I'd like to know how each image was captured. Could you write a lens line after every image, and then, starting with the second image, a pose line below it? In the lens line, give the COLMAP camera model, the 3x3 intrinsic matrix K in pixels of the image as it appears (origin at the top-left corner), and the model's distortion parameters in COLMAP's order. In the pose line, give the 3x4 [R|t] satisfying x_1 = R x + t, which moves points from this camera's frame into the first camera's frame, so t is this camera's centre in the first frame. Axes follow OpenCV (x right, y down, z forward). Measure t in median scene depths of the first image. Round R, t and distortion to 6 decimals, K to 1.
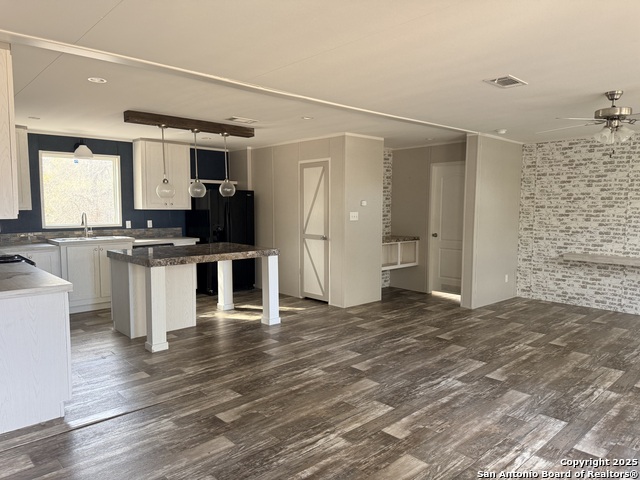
lens RADIAL K [[450.3, 0, 322.5], [0, 450.3, 242.0], [0, 0, 1]] dist [0.039884, -0.040311]
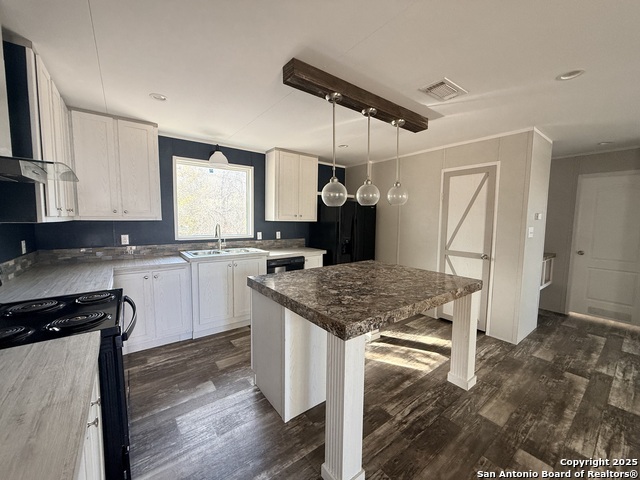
lens RADIAL K [[254.1, 0, 318.4], [0, 254.1, 239.8], [0, 0, 1]] dist [-0.000196, 0.000616]
pose [[0.994643, 0.020633, -0.101285, -0.259985], [-0.020516, 0.999787, 0.002192, -0.036052], [0.101309, -0.000103, 0.994855, 0.489745]]
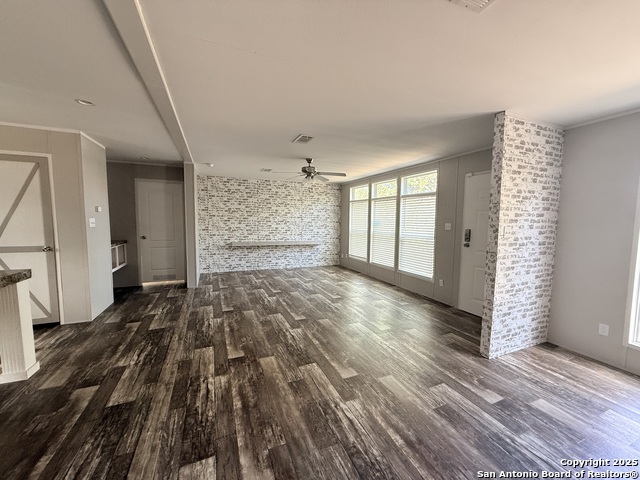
lens RADIAL K [[254.1, 0, 317.1], [0, 254.1, 239.4], [0, 0, 1]] dist [-0.000196, 0.000616]
pose [[0.350968, -0.073602, 0.933490, -0.261351], [0.064132, 0.996455, 0.054455, -0.020297], [-0.934189, 0.040755, 0.354444, 0.358169]]
